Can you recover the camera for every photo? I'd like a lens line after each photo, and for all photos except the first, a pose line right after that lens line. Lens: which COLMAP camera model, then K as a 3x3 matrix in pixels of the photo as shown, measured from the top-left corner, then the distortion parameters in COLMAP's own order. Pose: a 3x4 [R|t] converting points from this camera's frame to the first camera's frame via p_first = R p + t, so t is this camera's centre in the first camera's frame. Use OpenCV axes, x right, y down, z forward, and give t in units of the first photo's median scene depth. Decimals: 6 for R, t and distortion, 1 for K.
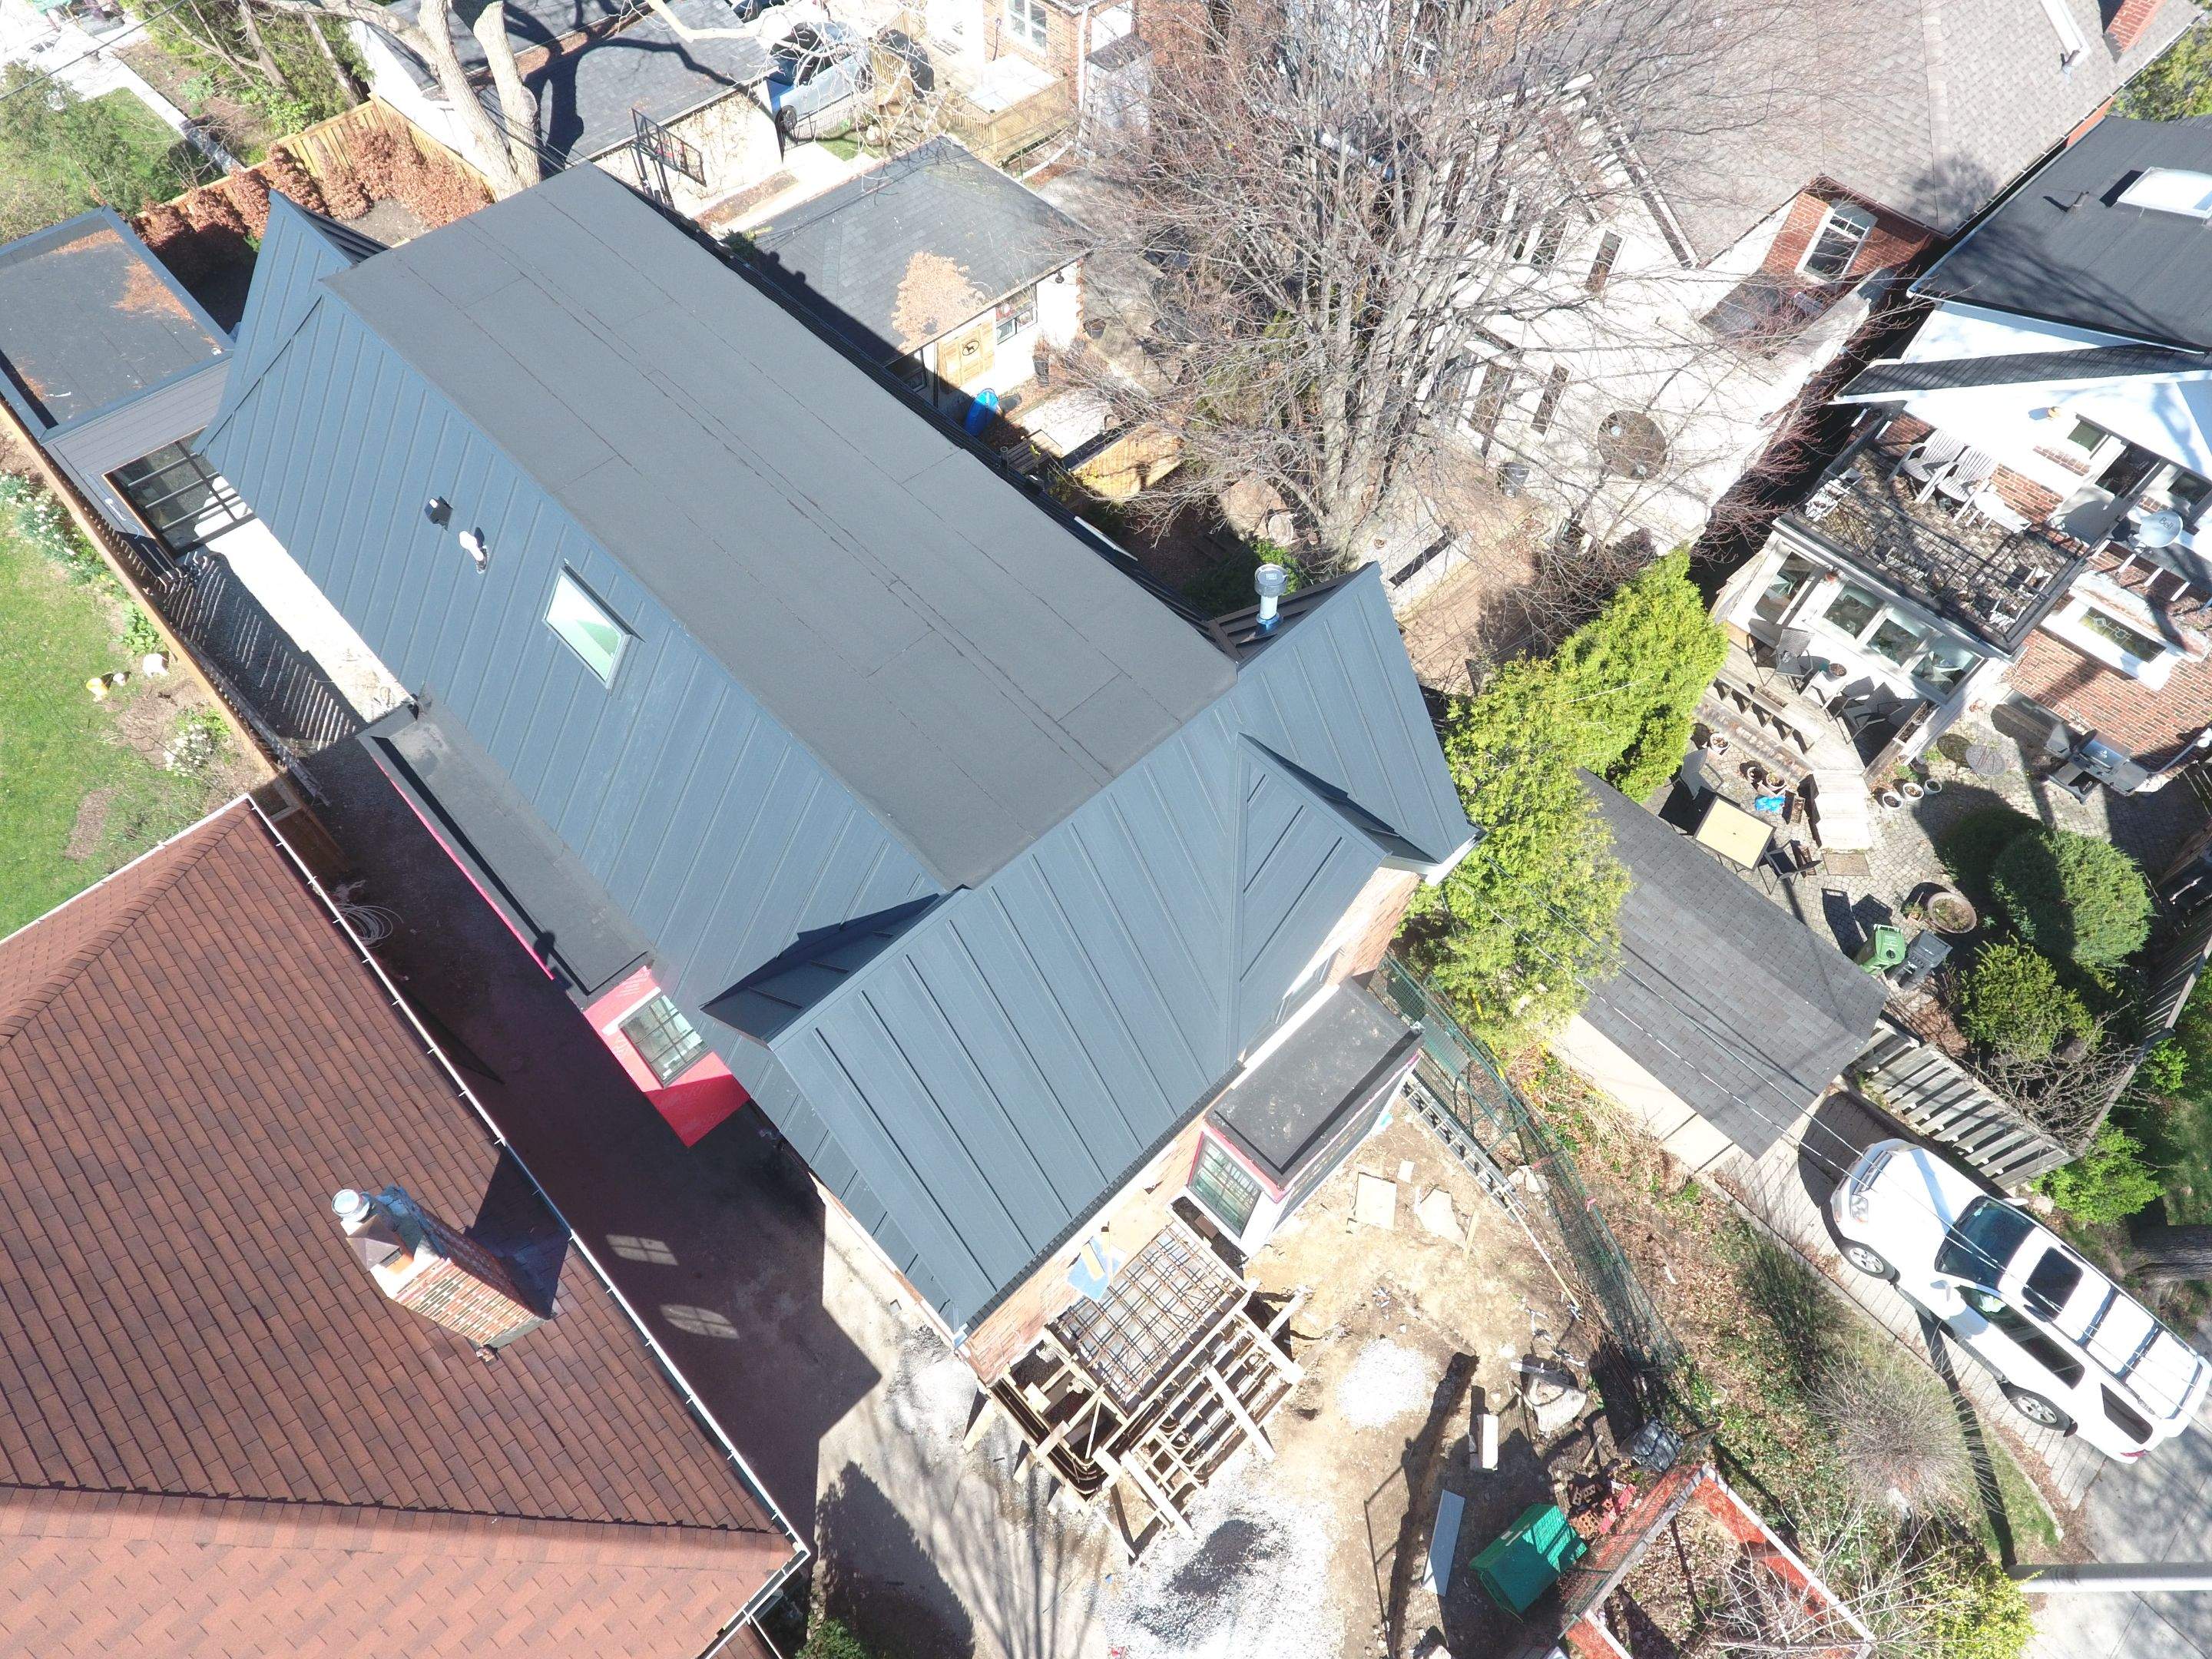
lens RADIAL K [[1277.8, 0, 1086.8], [0, 1277.8, 819.4], [0, 0, 1]] dist [-0.008518, -0.001032]
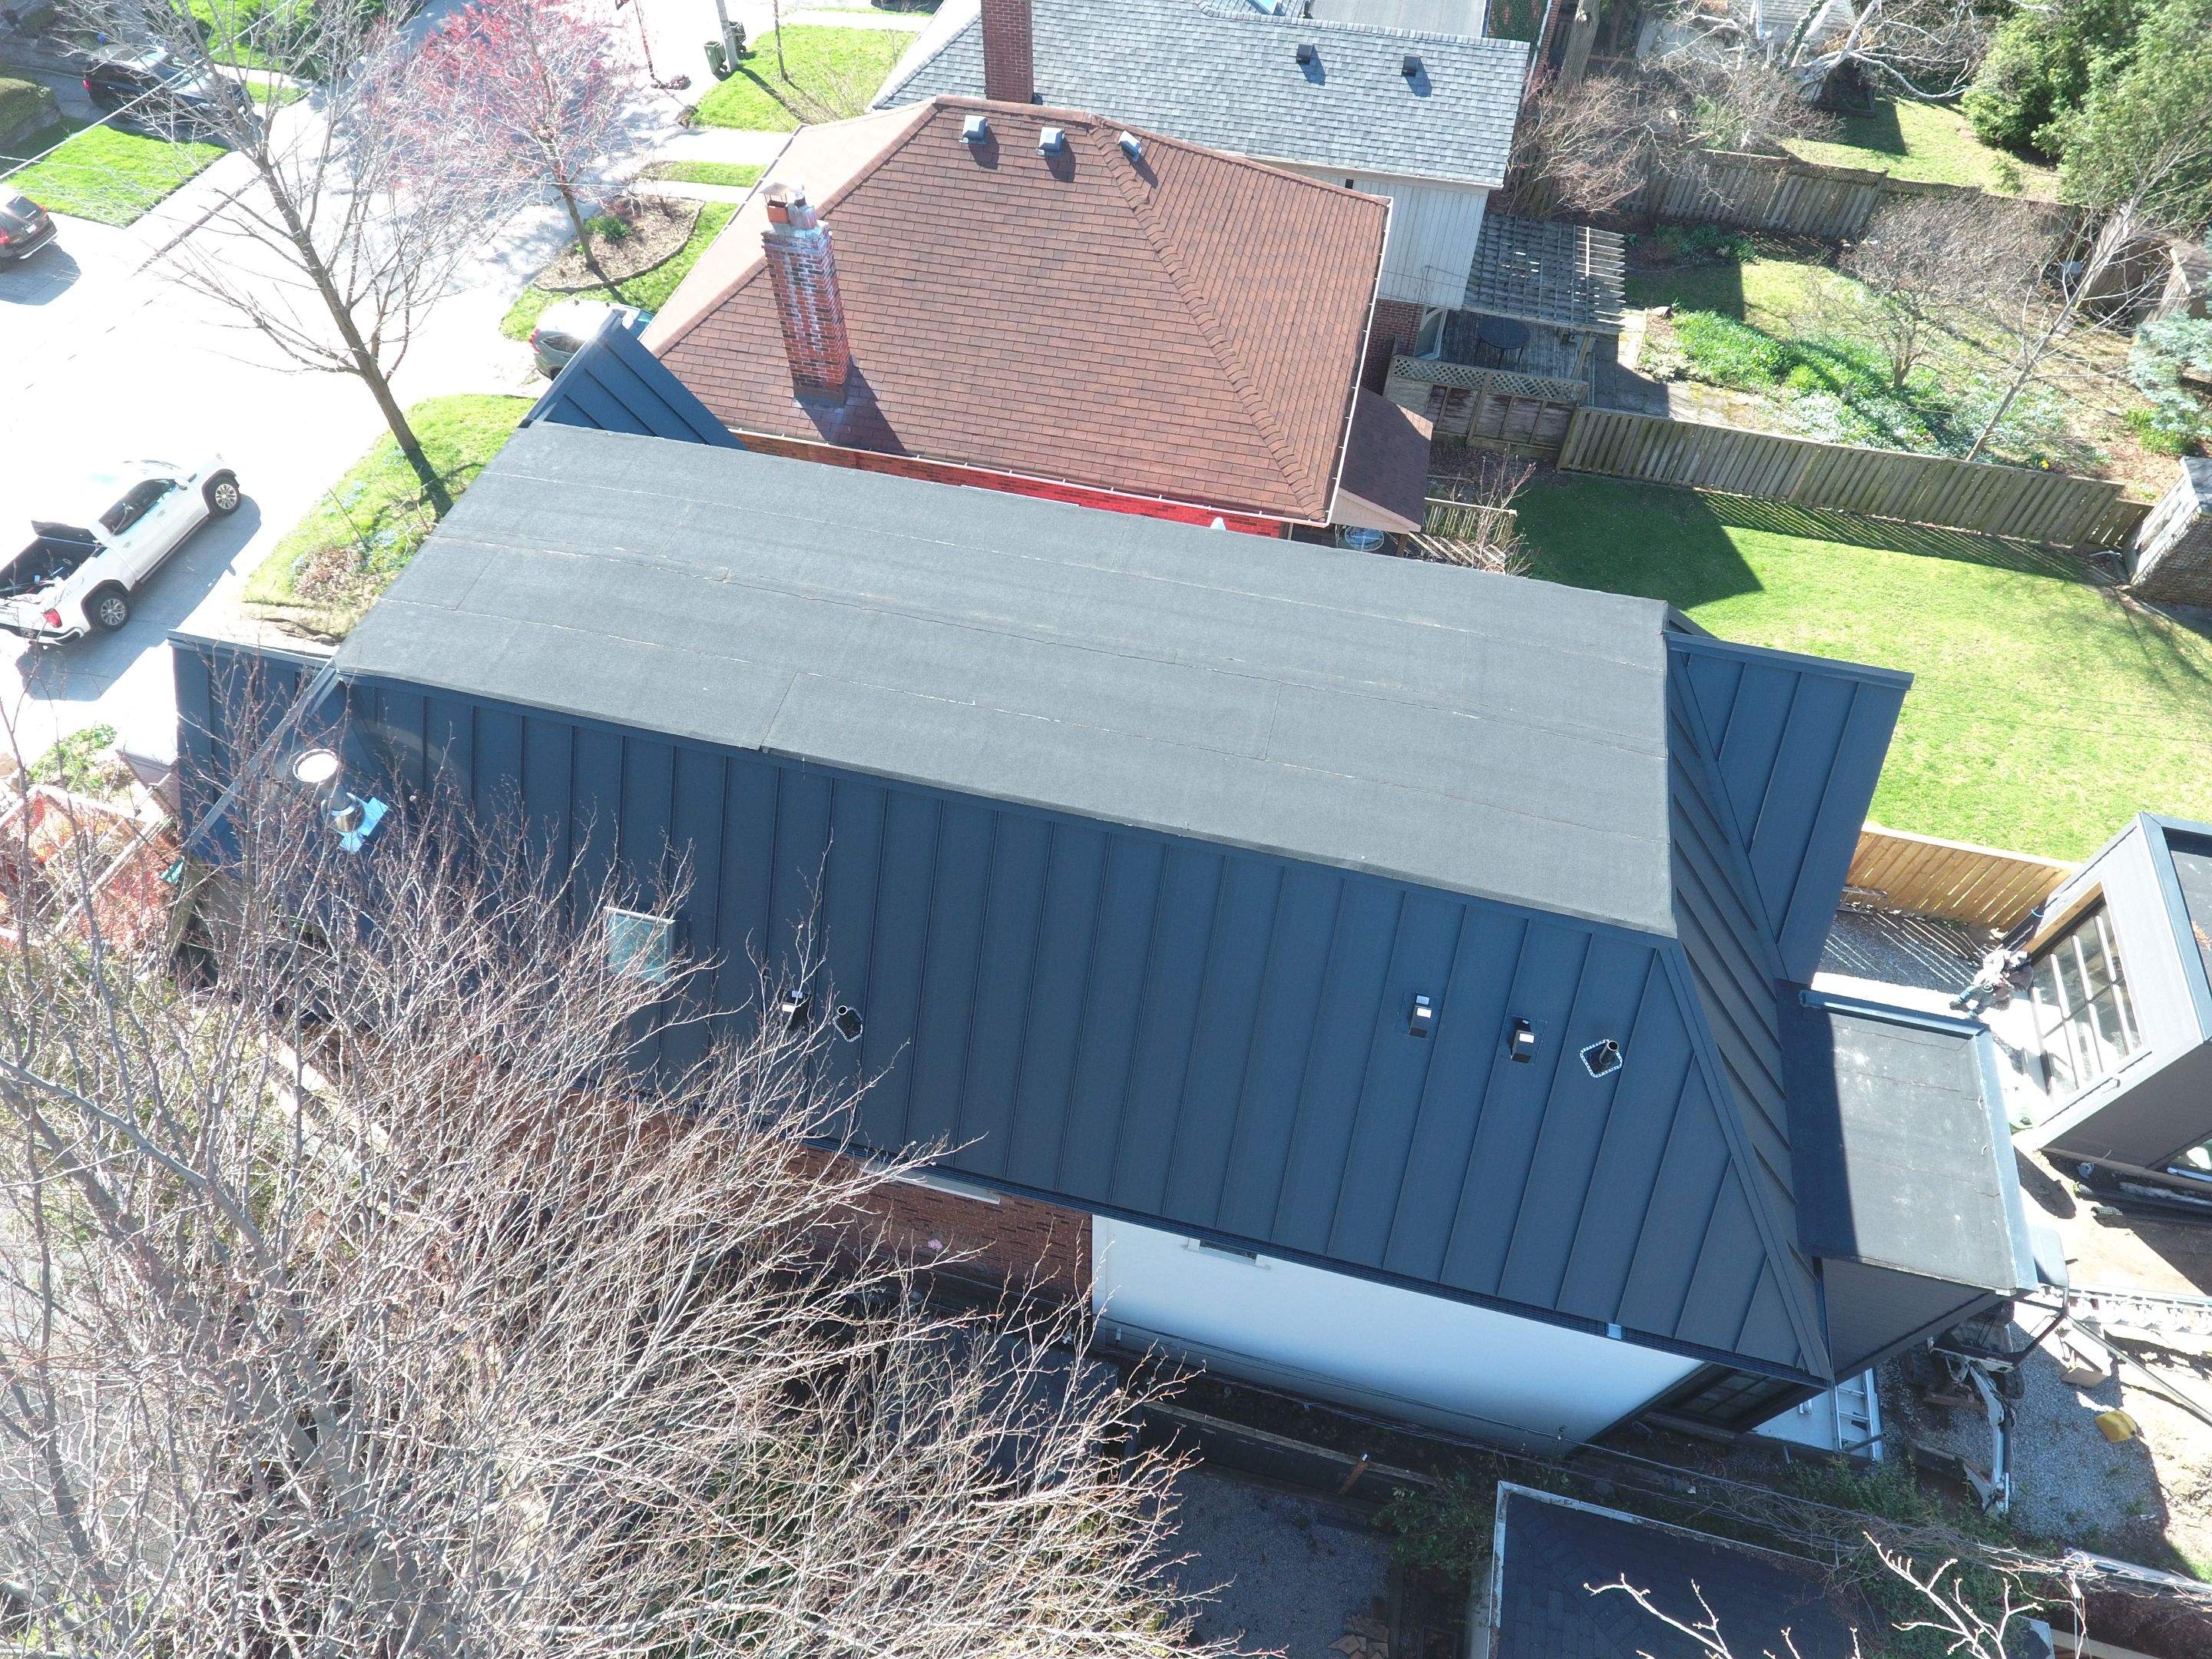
lens RADIAL K [[1277.8, 0, 1096.5], [0, 1277.8, 823.1], [0, 0, 1]] dist [-0.008518, -0.001032]
pose [[-0.843382, 0.424473, -0.329438, -0.000299], [-0.462048, -0.259980, 0.847893, -0.827491], [0.274261, 0.867314, 0.415389, 0.610415]]
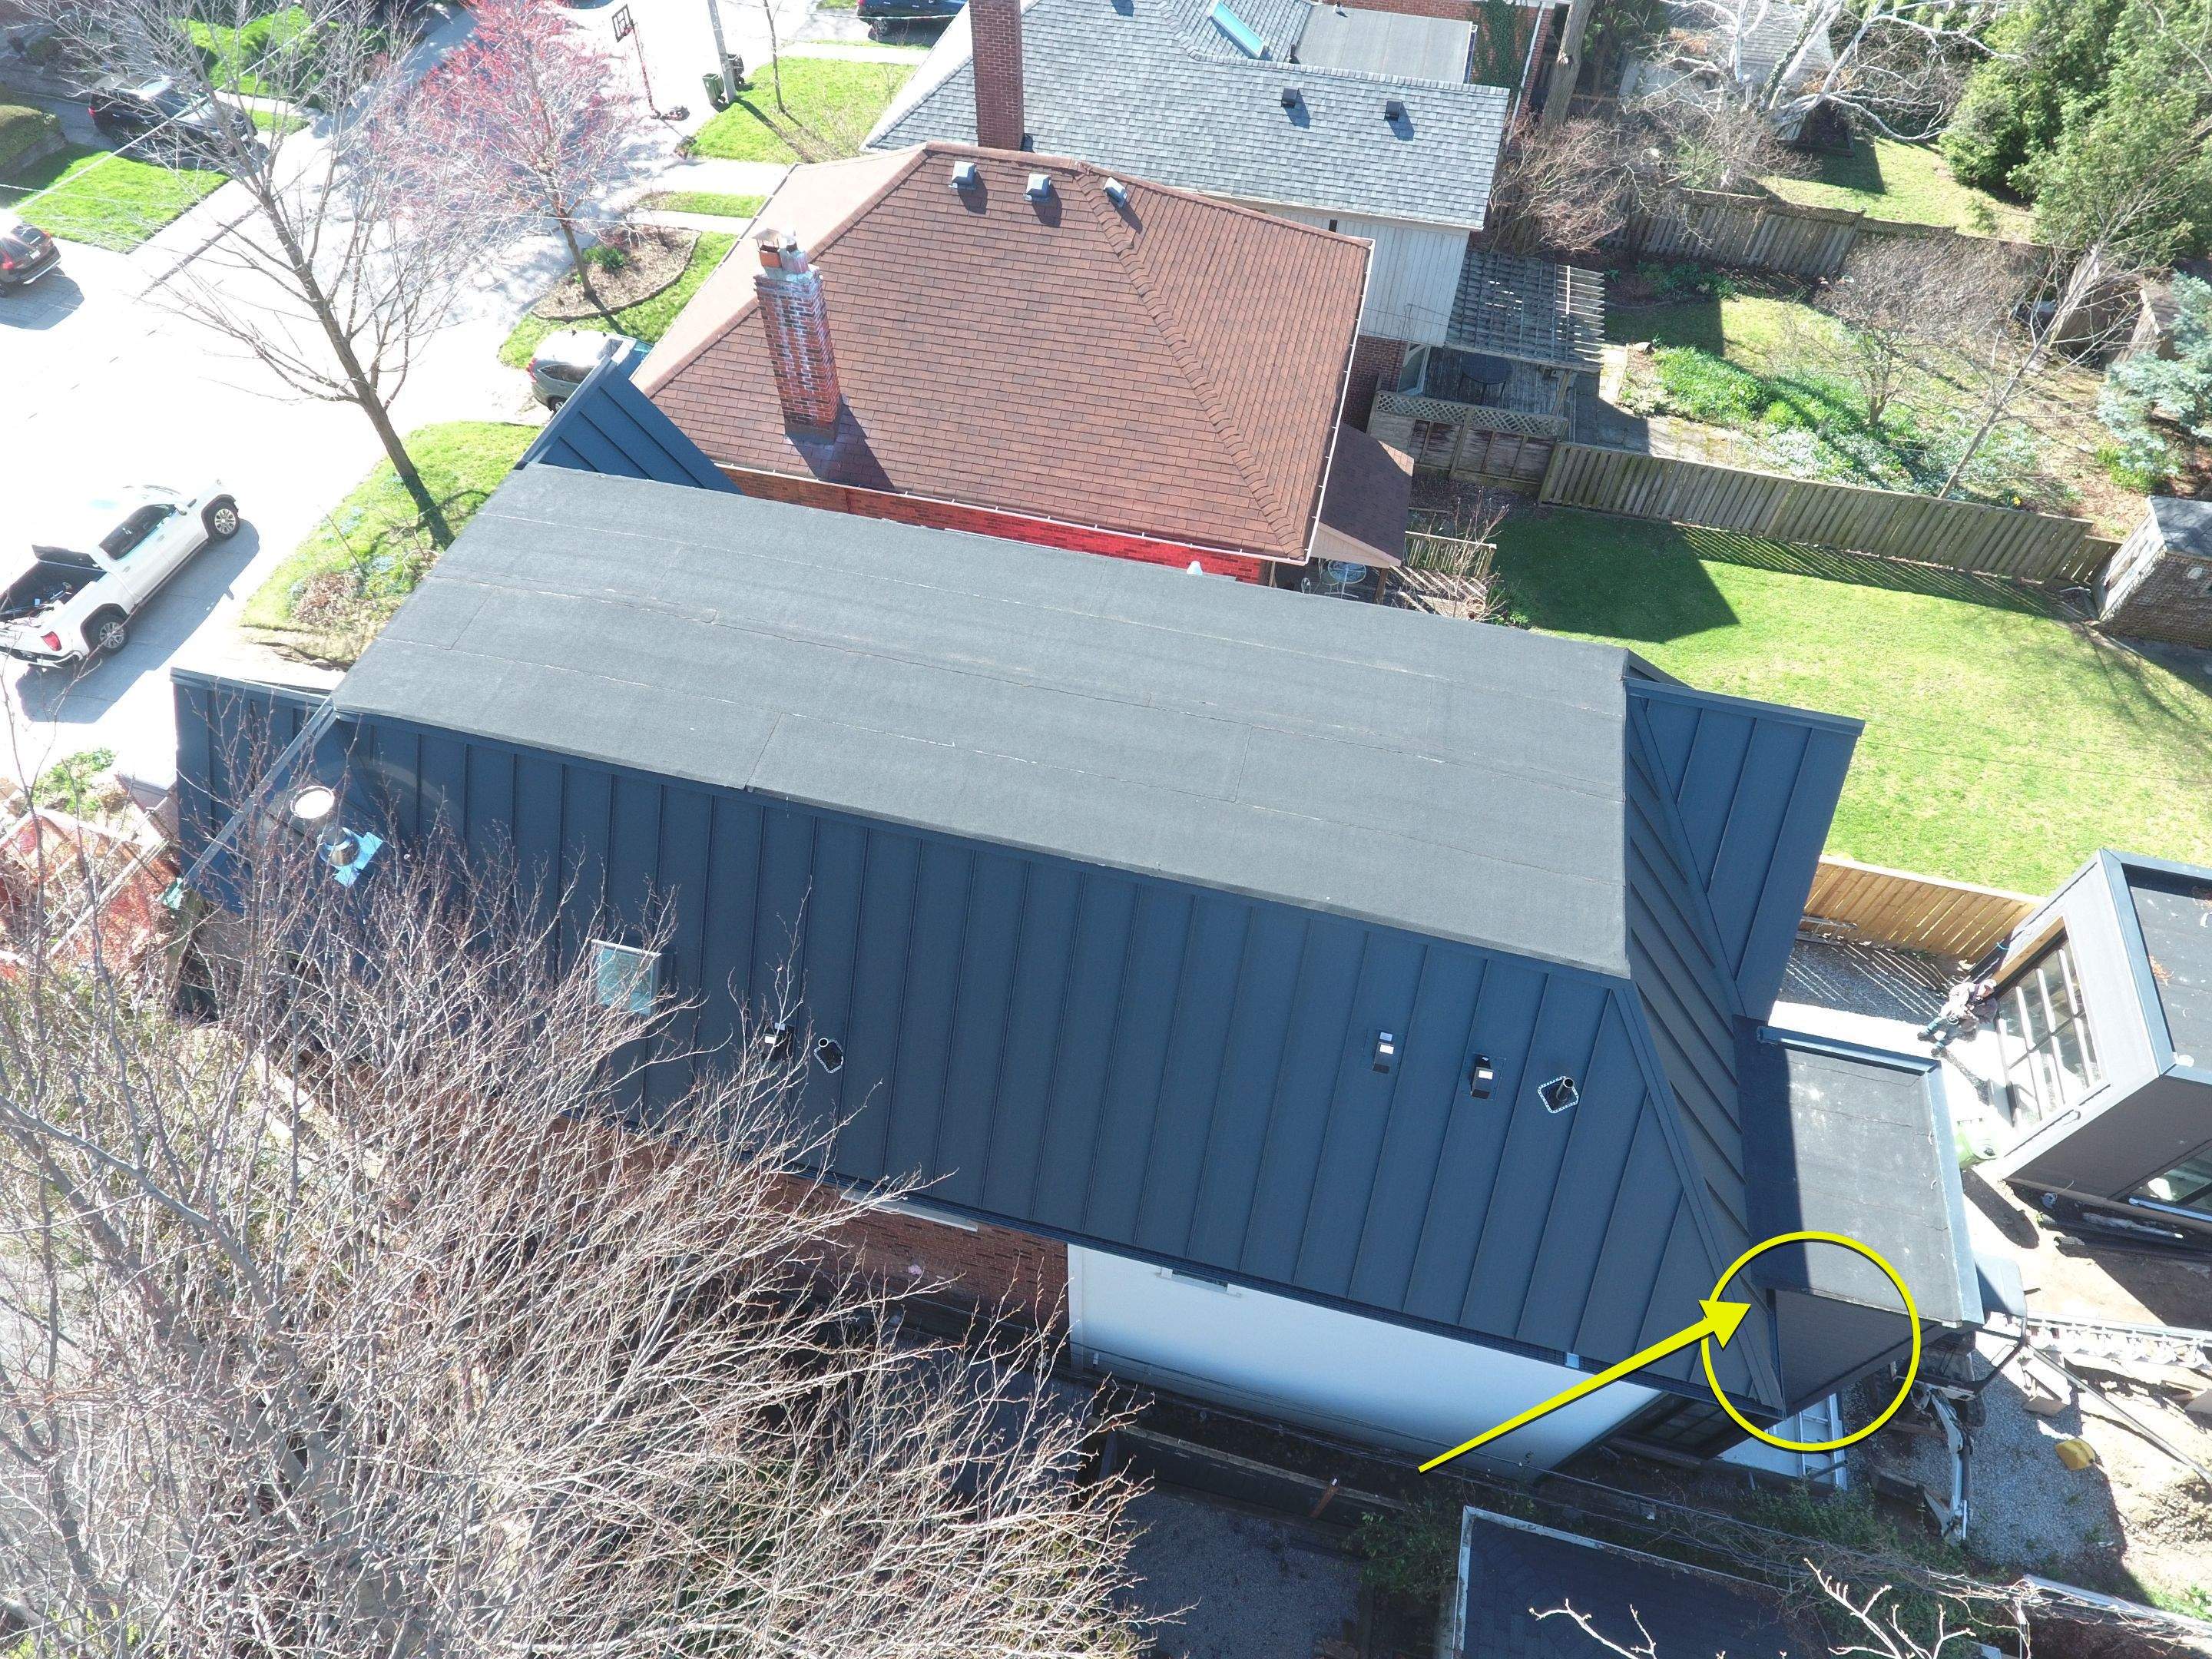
lens RADIAL K [[1277.8, 0, 1094.4], [0, 1277.8, 822.3], [0, 0, 1]] dist [-0.008518, -0.001032]
pose [[-0.844697, 0.415098, -0.337906, -0.006795], [-0.463446, -0.251376, 0.849722, -0.844827], [0.267777, 0.874359, 0.404712, 0.595298]]
